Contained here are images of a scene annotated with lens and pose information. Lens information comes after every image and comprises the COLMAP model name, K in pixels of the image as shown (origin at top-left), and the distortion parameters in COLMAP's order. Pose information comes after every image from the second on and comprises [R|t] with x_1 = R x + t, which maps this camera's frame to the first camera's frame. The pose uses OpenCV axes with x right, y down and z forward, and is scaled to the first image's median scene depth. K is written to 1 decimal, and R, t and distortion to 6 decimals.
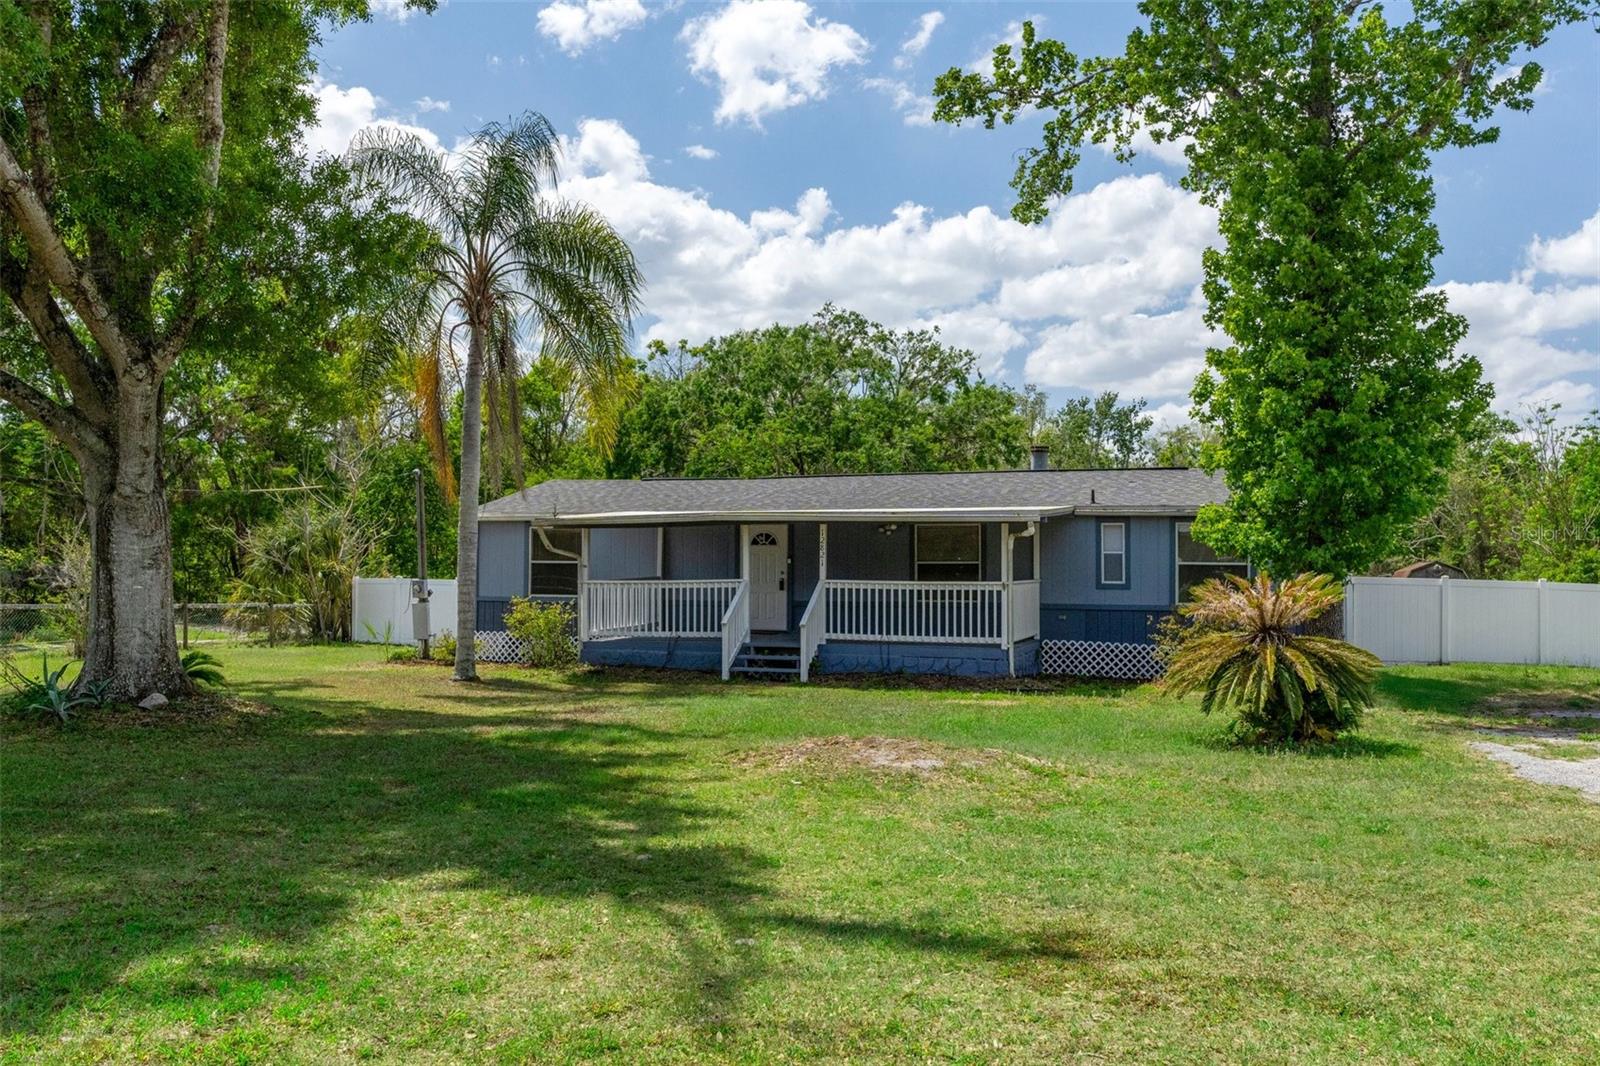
lens RADIAL K [[1350.5, 0, 806.7], [0, 1350.5, 534.1], [0, 0, 1]] dist [-0.006611, -0.015404]
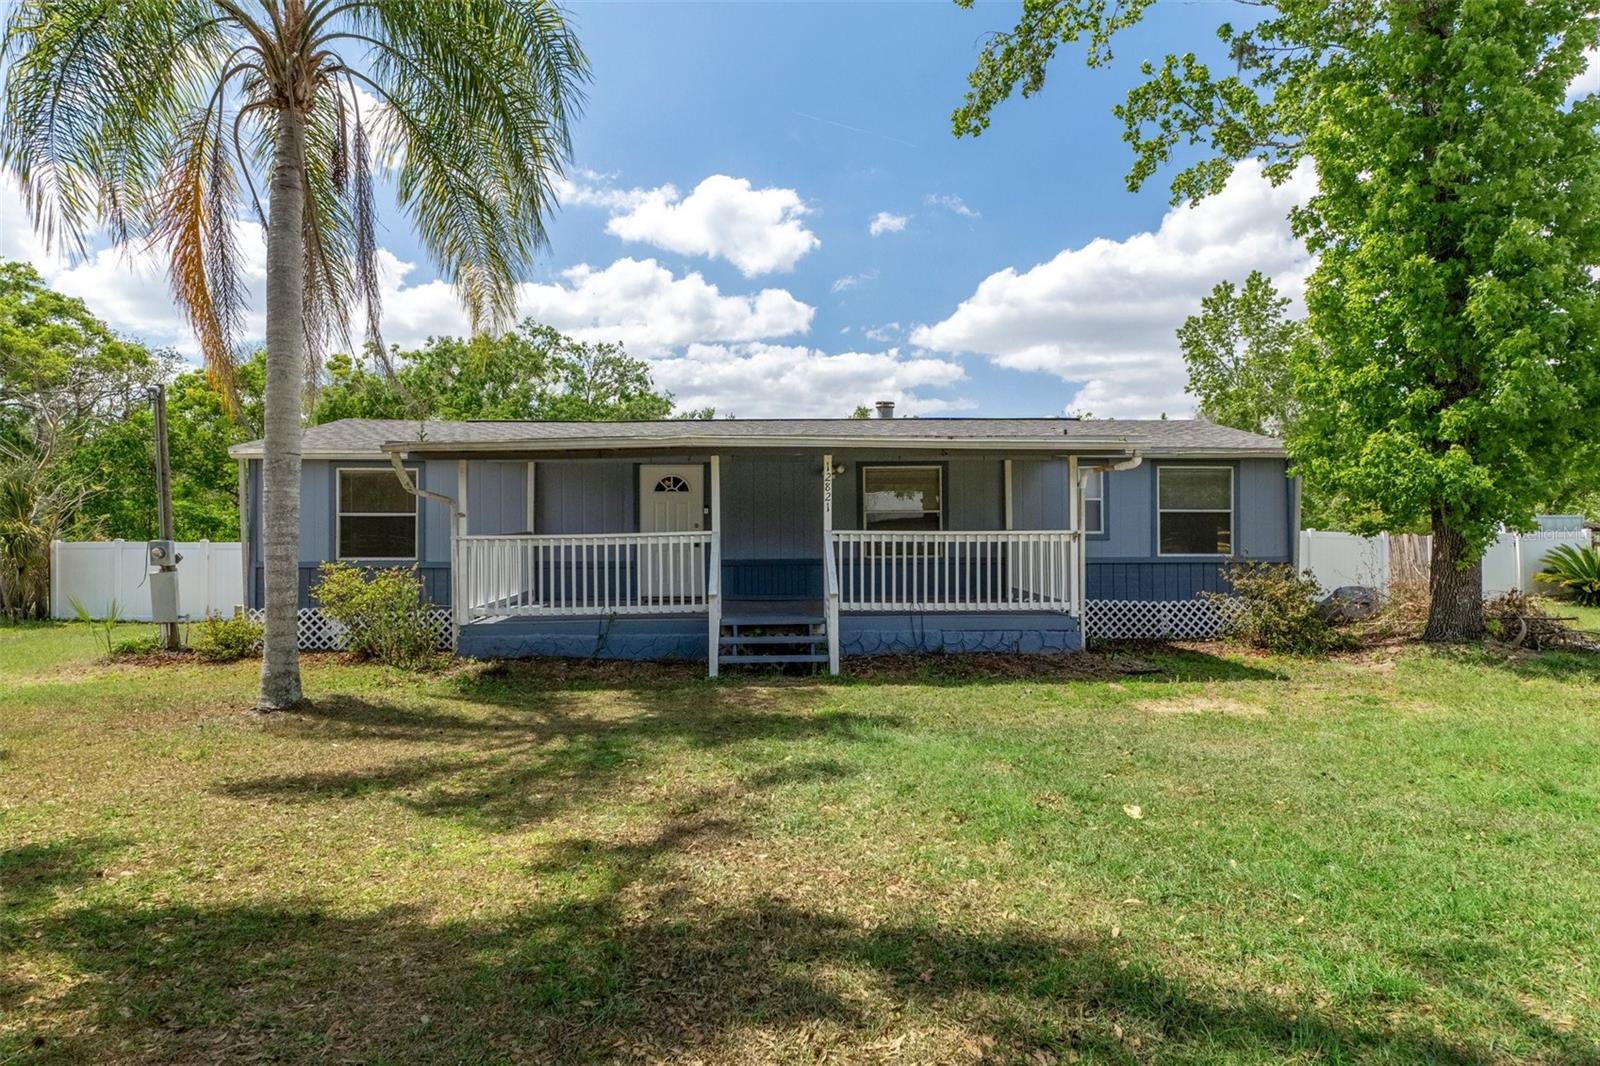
lens RADIAL K [[882.0, 0, 795.2], [0, 882.0, 531.2], [0, 0, 1]] dist [-0.006657, 0.004552]
pose [[0.932026, -0.007596, 0.362312, -0.181731], [-0.000279, 0.999765, 0.021678, 0.024075], [-0.362391, -0.020305, 0.931805, 0.563379]]
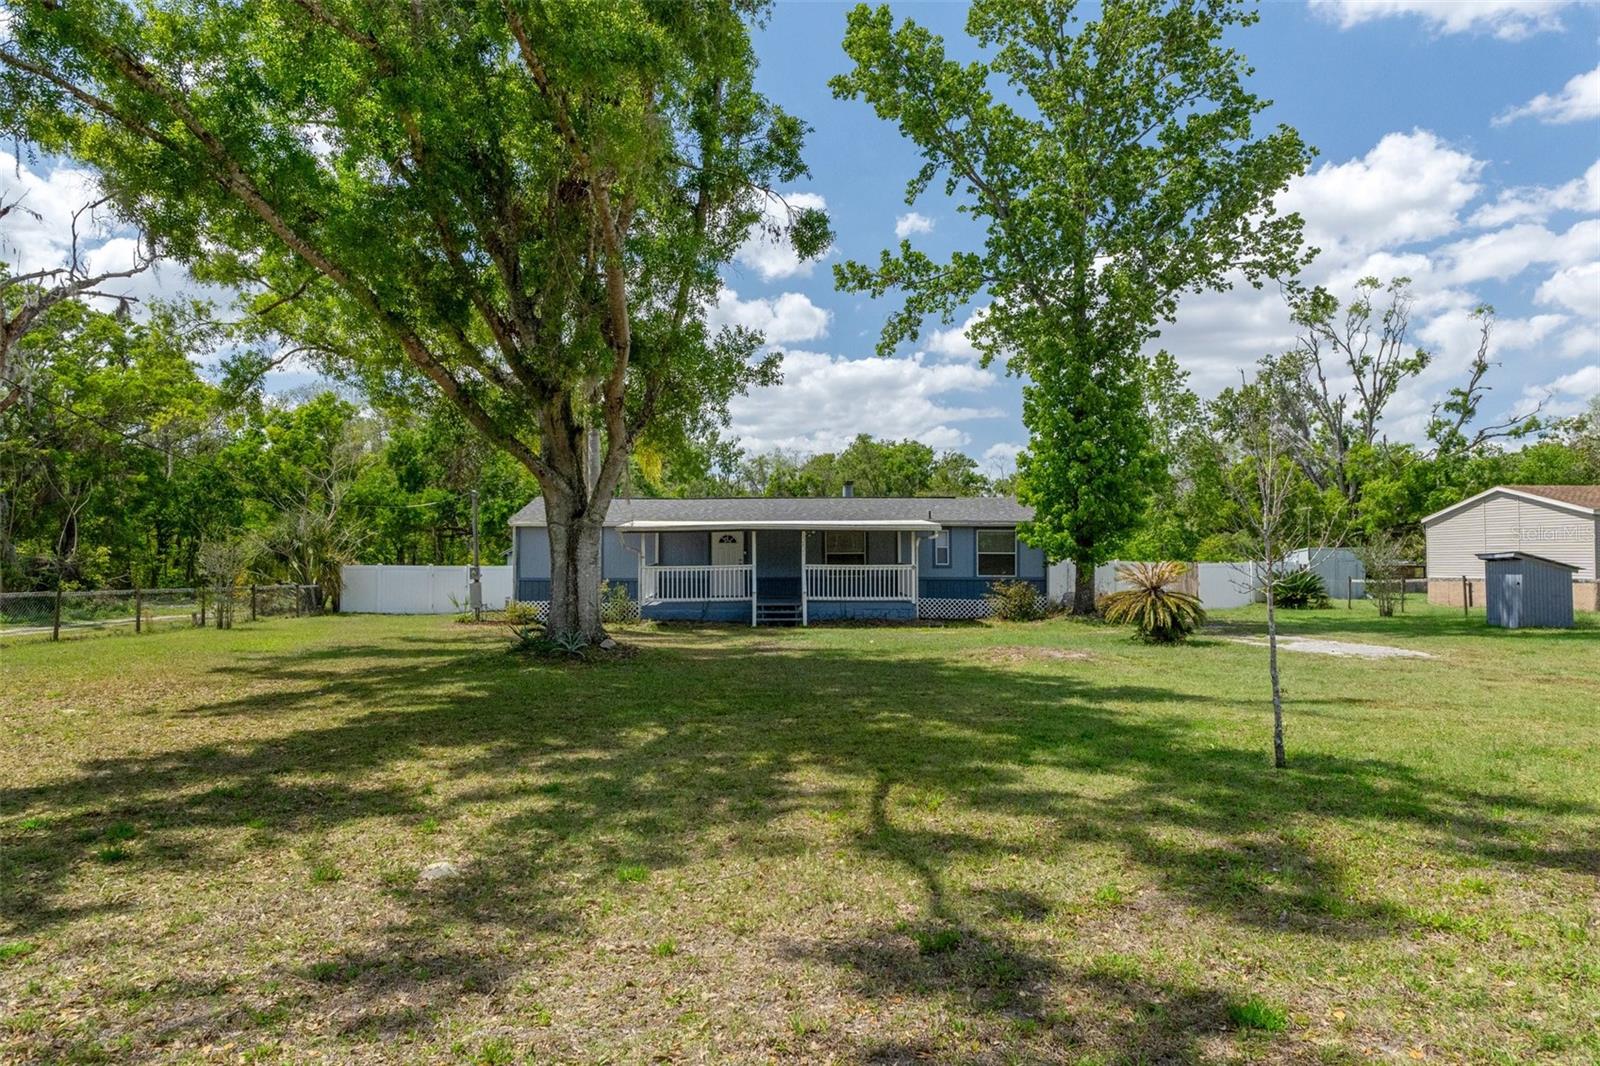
lens RADIAL K [[977.3, 0, 799.4], [0, 977.3, 529.3], [0, 0, 1]] dist [-0.003227, 0.003997]
pose [[0.938043, 0.002198, 0.346511, -0.417569], [-0.003222, 0.999992, 0.002379, -0.013200], [-0.346503, -0.003348, 0.938043, -0.134847]]
